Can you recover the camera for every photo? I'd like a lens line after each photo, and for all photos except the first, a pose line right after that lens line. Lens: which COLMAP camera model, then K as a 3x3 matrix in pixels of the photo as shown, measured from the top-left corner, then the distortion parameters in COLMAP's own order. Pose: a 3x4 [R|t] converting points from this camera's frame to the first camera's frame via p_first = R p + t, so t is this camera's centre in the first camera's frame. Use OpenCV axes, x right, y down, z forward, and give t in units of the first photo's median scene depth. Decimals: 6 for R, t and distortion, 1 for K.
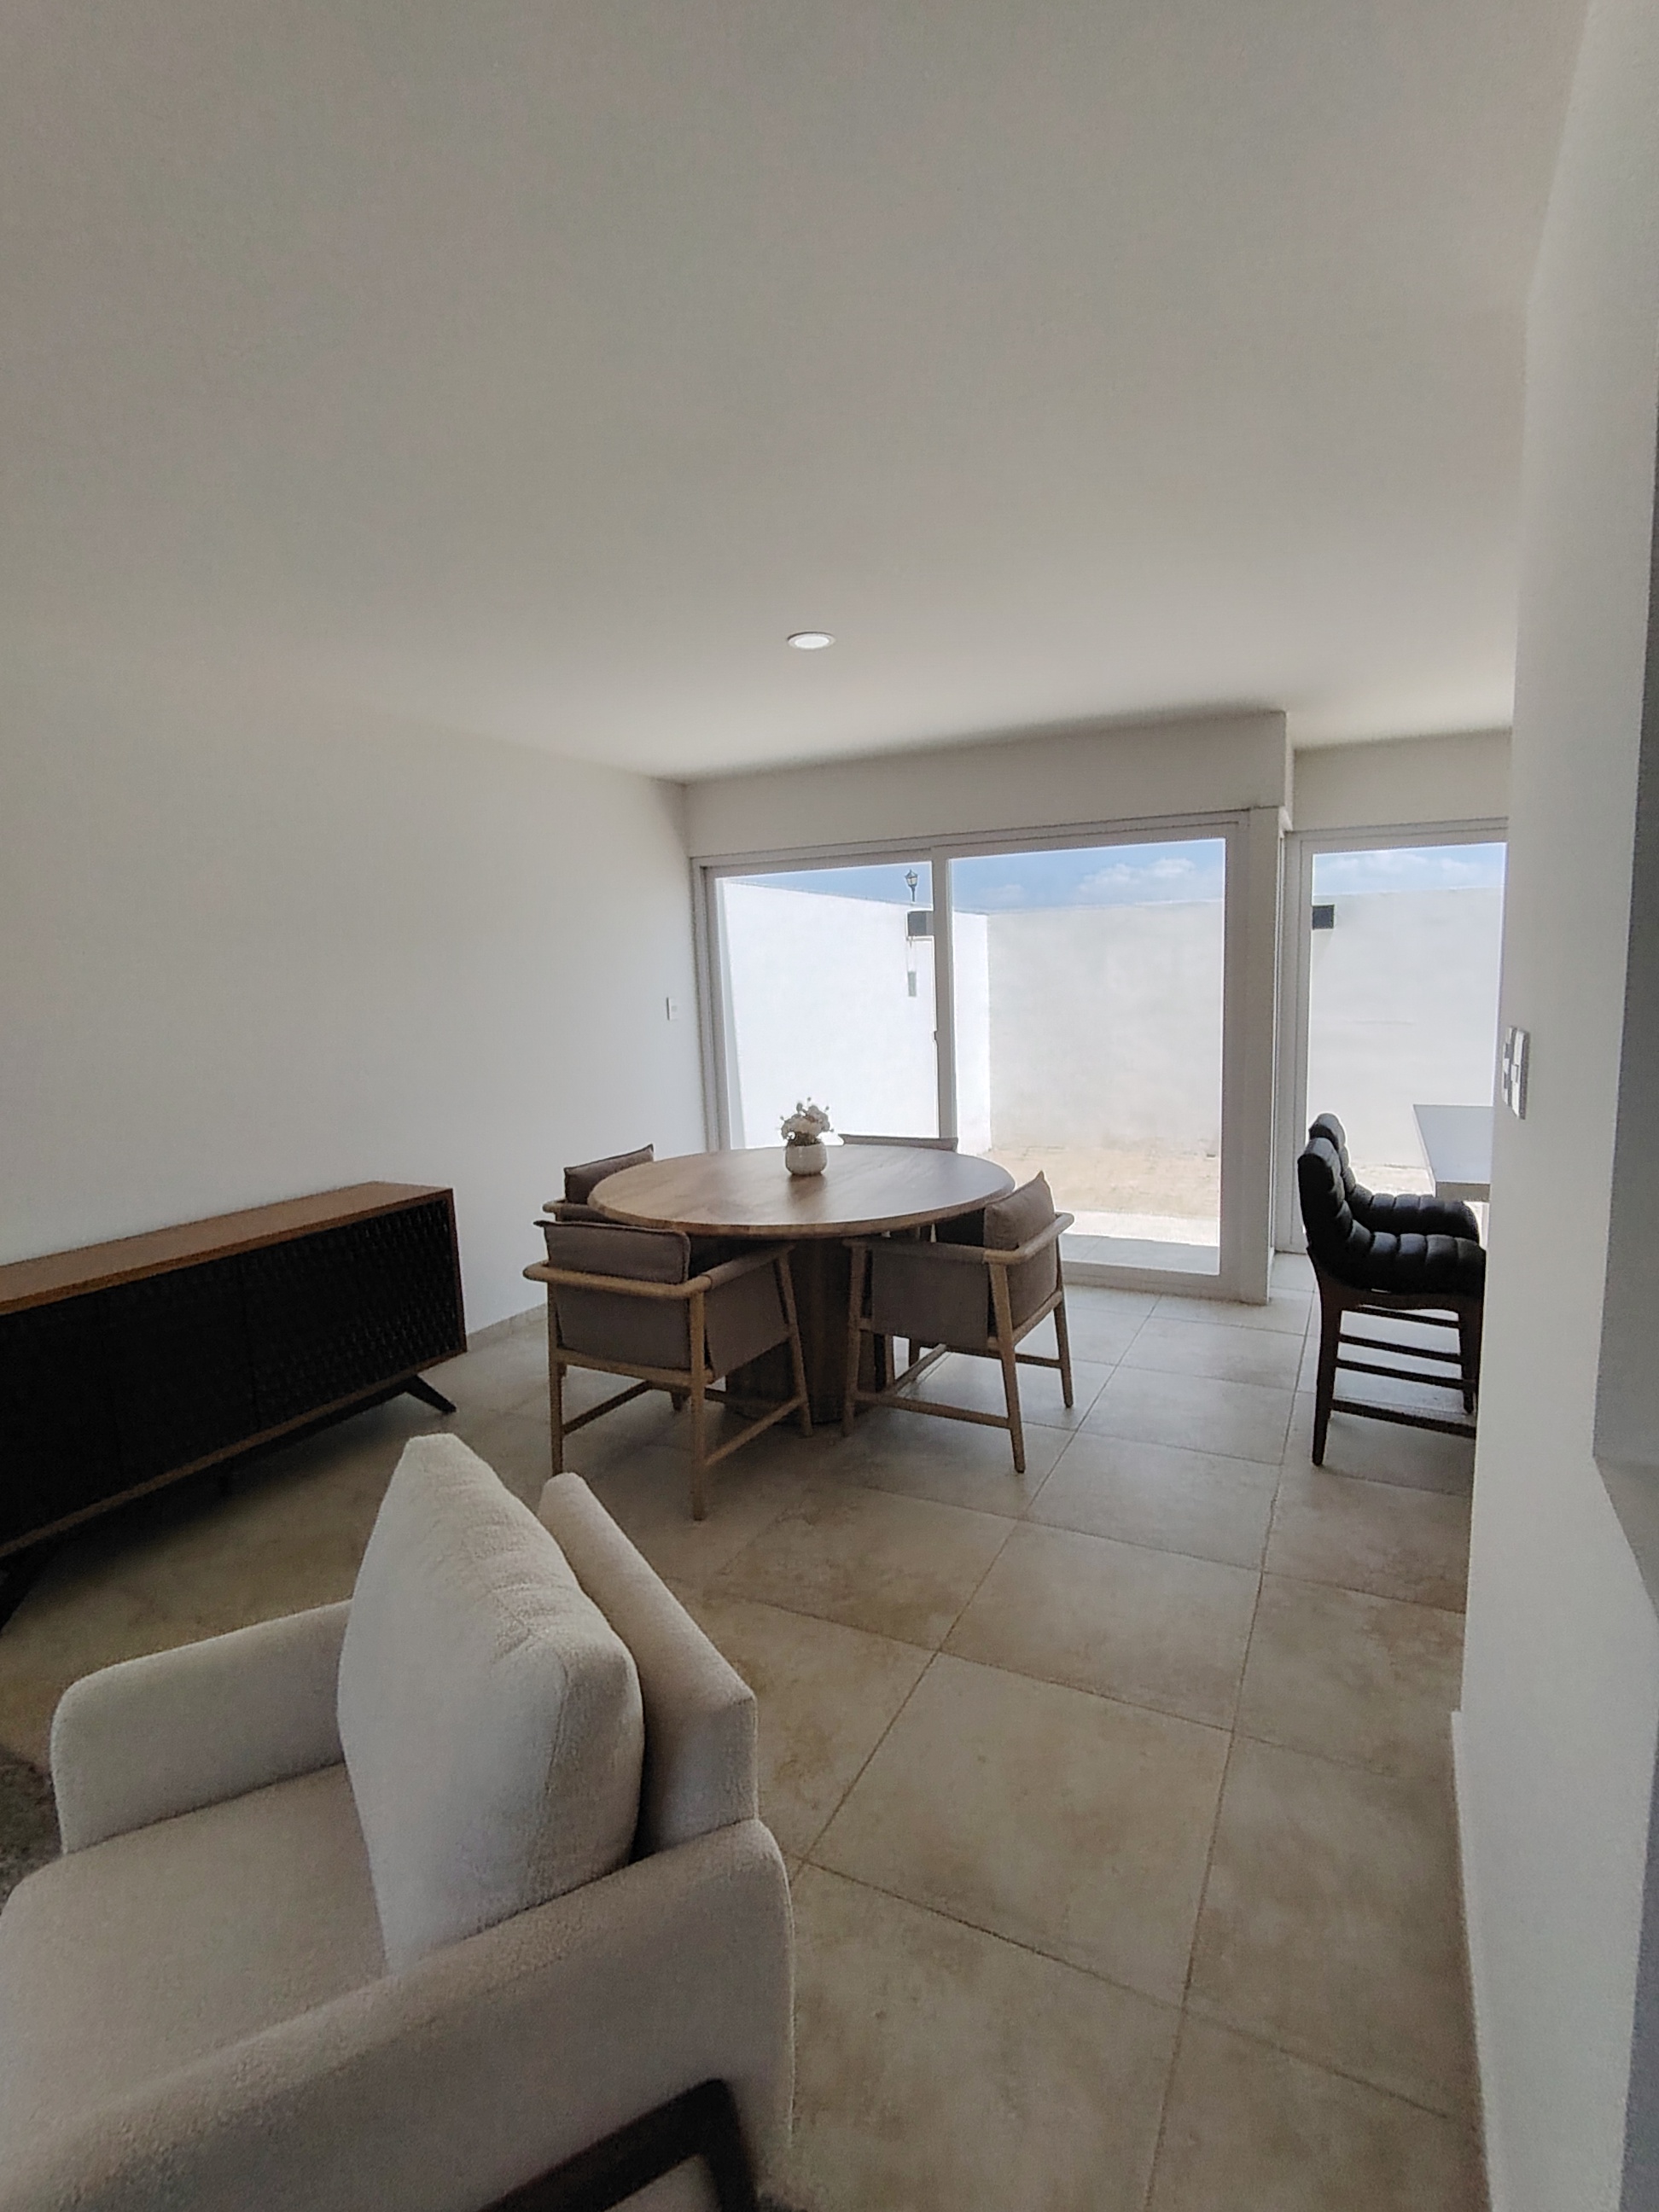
lens RADIAL K [[1071.9, 0, 827.1], [0, 1071.9, 1119.0], [0, 0, 1]] dist [-0.004363, -0.000297]
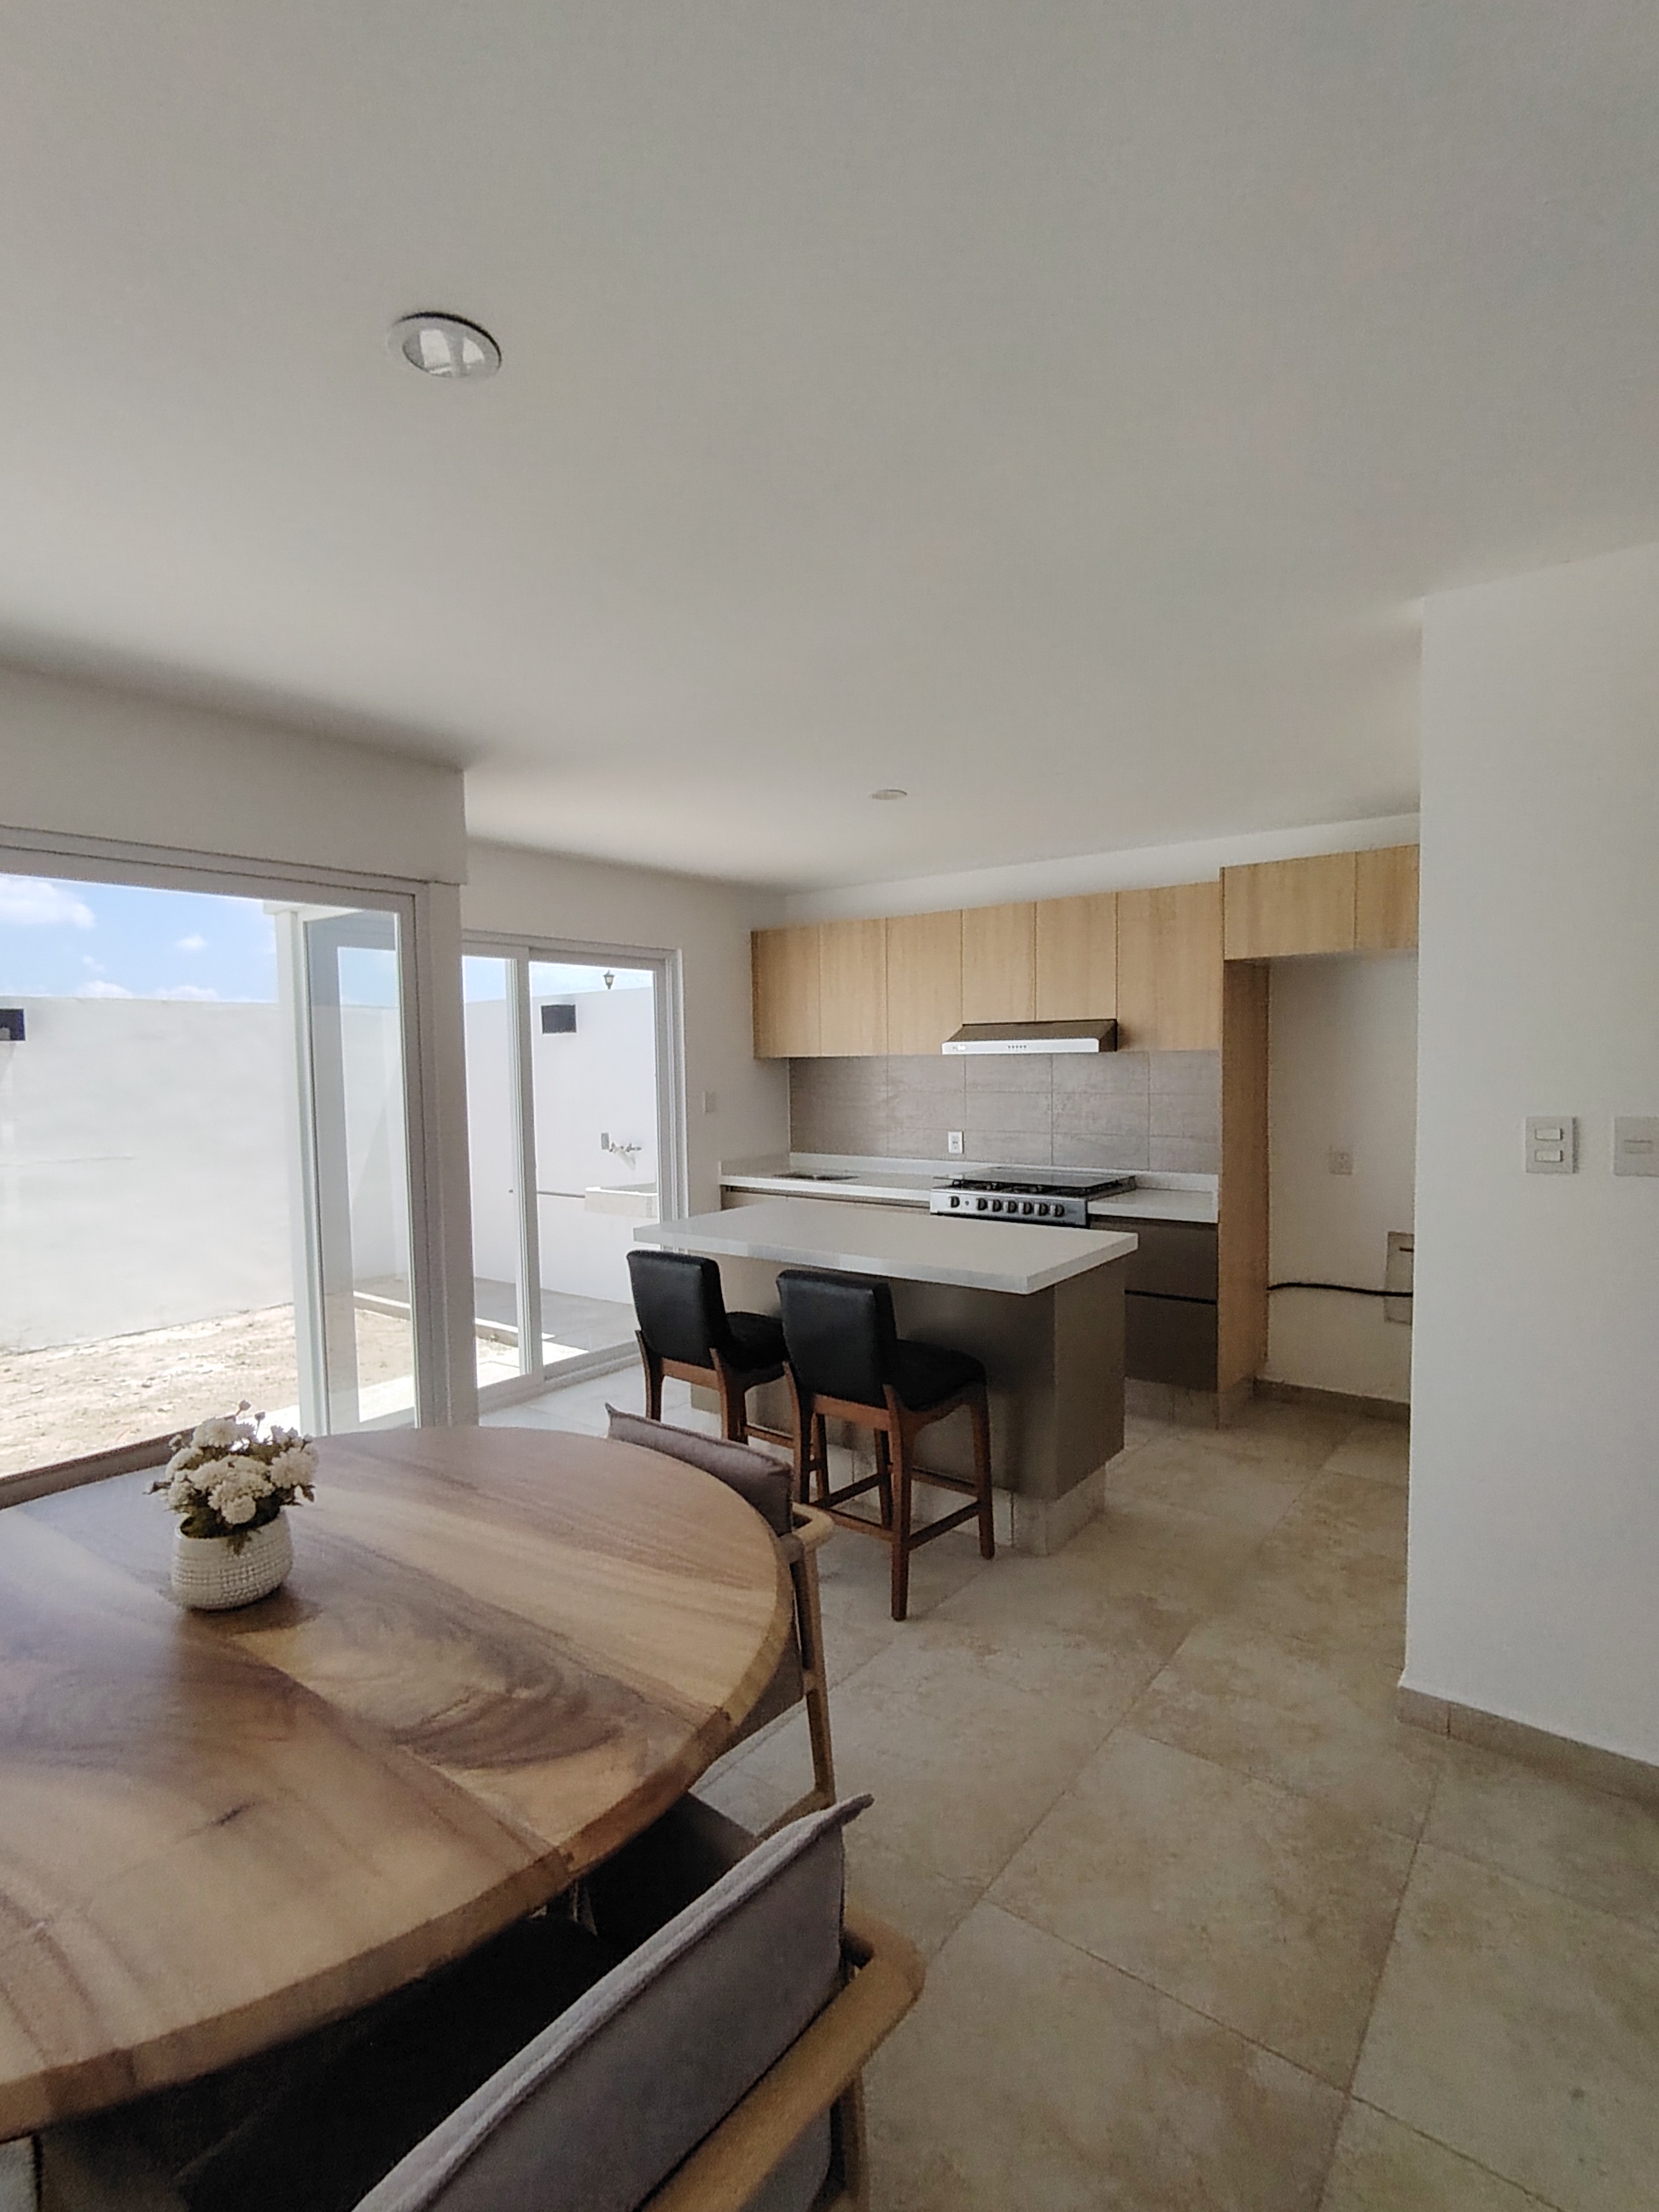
lens RADIAL K [[1071.9, 0, 827.1], [0, 1071.9, 1119.0], [0, 0, 1]] dist [-0.004363, -0.000297]
pose [[0.173121, -0.020688, 0.984683, -0.527185], [0.151110, 0.988500, -0.005799, -0.120673], [-0.973239, 0.149799, 0.174257, 1.013801]]
